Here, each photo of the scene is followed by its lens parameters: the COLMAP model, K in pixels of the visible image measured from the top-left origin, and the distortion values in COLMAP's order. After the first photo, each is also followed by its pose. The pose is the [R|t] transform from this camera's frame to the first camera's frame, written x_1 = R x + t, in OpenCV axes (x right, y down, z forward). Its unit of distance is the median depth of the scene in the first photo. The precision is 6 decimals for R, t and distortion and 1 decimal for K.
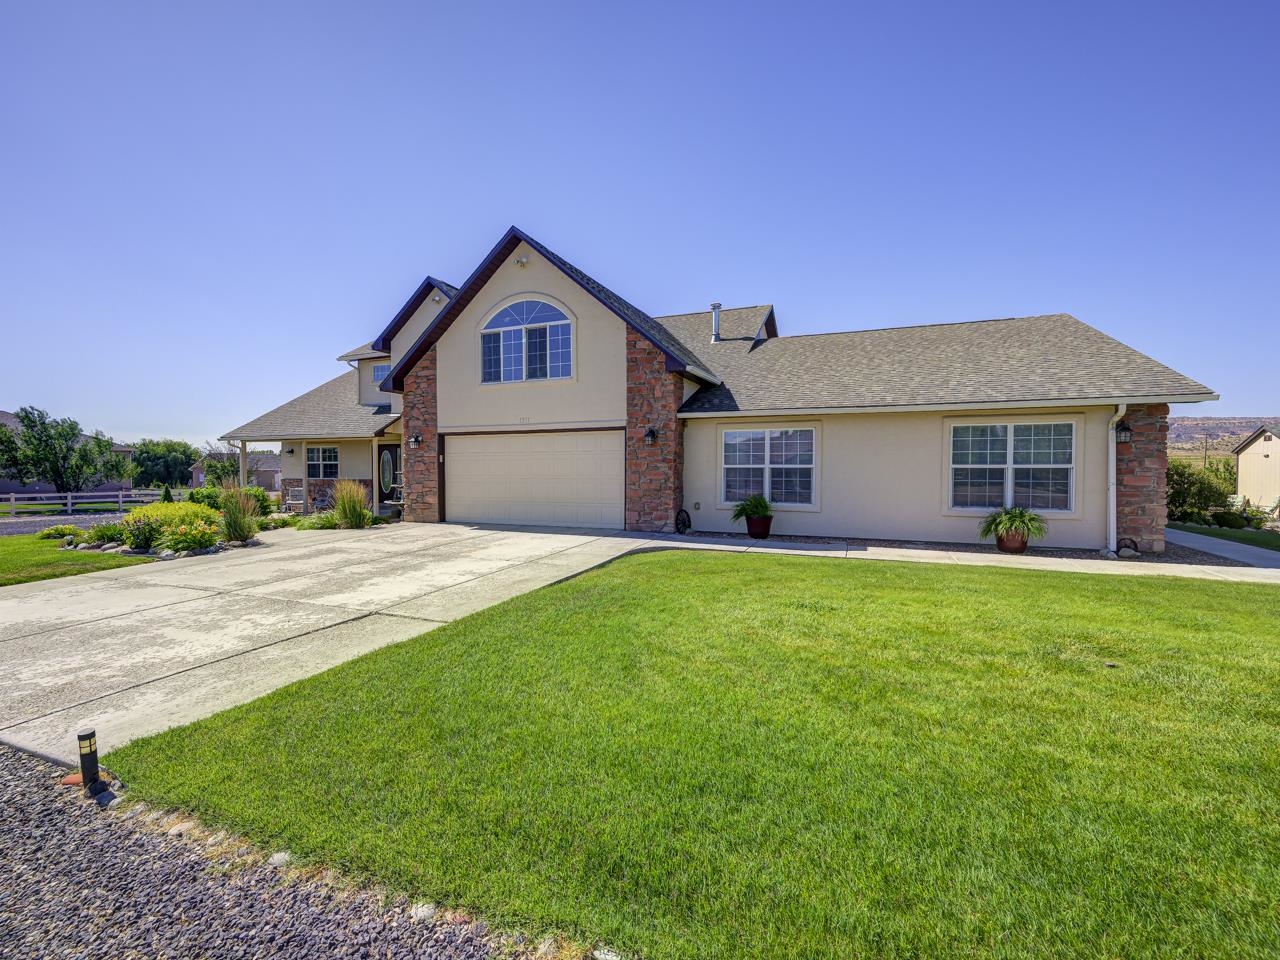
lens RADIAL K [[513.2, 0, 638.1], [0, 513.2, 476.4], [0, 0, 1]] dist [-0.000806, -0.000127]
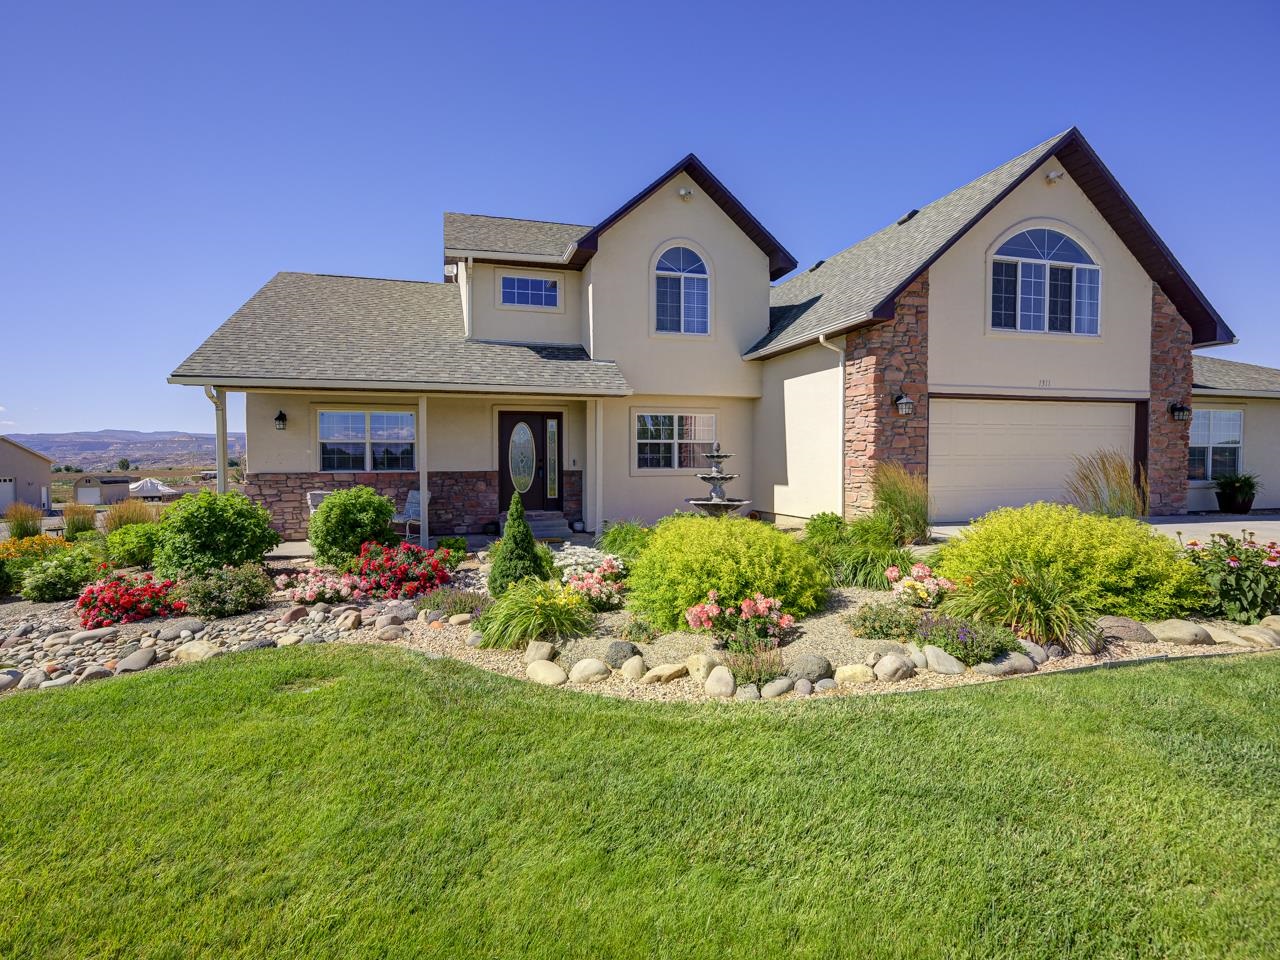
lens RADIAL K [[513.2, 0, 639.9], [0, 513.2, 477.7], [0, 0, 1]] dist [-0.000806, -0.000127]
pose [[0.837022, -0.017791, 0.546880, -1.149872], [0.013381, 0.999838, 0.012048, 0.016066], [-0.547006, -0.002766, 0.837124, 0.675184]]
